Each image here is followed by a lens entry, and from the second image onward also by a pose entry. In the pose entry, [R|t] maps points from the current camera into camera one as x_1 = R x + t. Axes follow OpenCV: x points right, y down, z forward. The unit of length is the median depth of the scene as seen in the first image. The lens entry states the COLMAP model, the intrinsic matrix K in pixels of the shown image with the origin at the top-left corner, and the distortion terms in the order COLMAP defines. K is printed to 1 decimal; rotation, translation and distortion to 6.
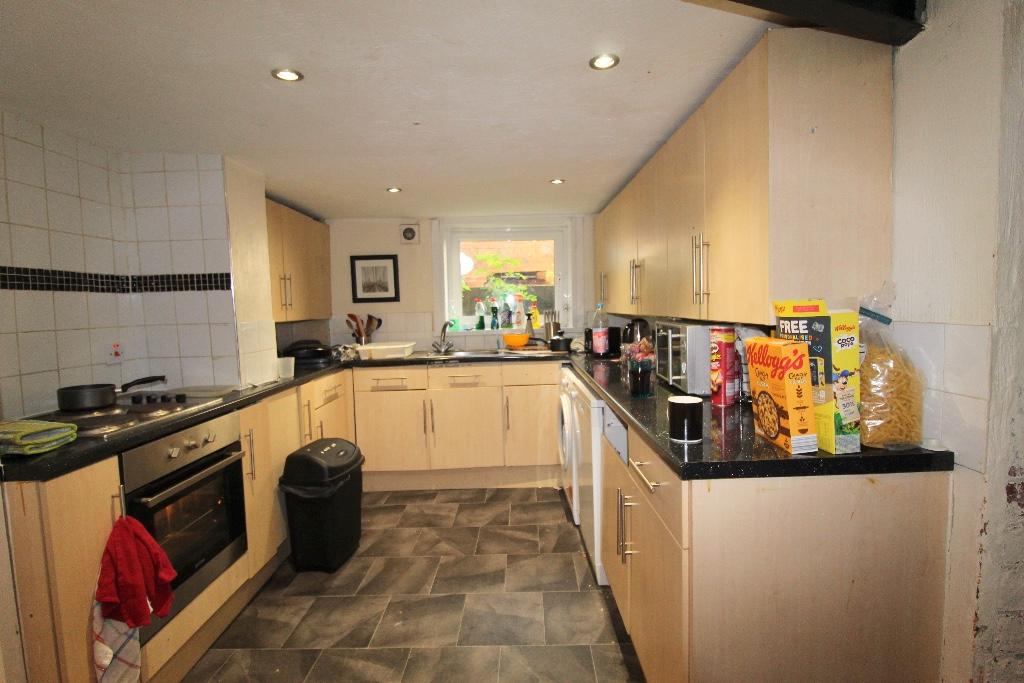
lens RADIAL K [[487.3, 0, 516.6], [0, 487.3, 337.1], [0, 0, 1]] dist [-0.000558, -0.012762]
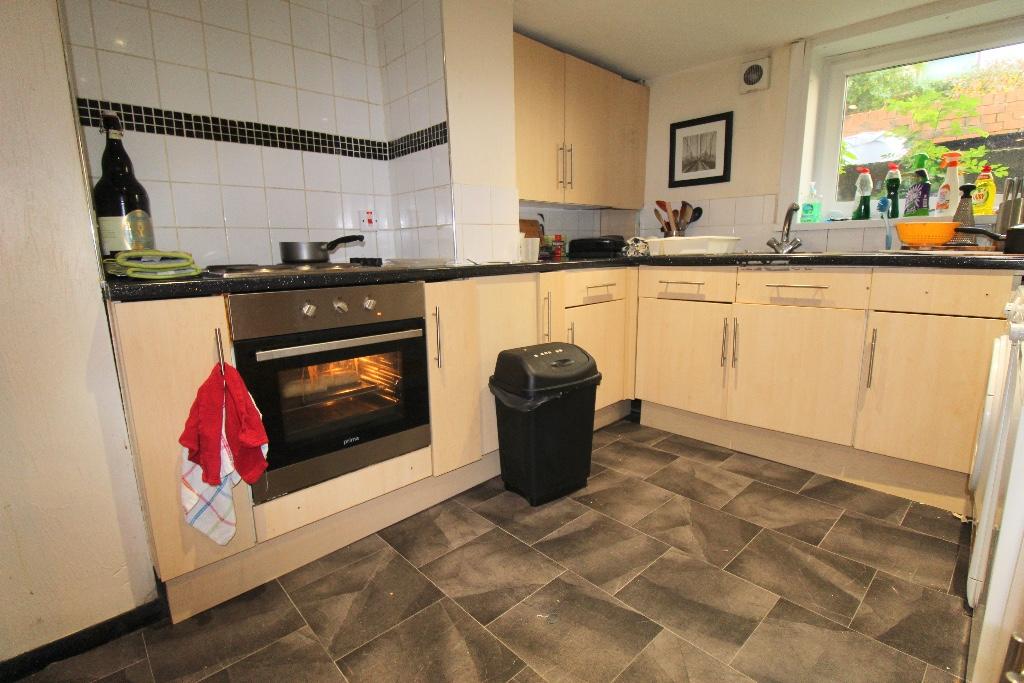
lens RADIAL K [[487.3, 0, 516.6], [0, 487.3, 337.1], [0, 0, 1]] dist [-0.000558, -0.012762]
pose [[0.693522, 0.145030, -0.705687, 0.106276], [-0.048777, 0.986733, 0.154852, 0.077296], [0.718782, -0.072972, 0.691395, 0.384332]]
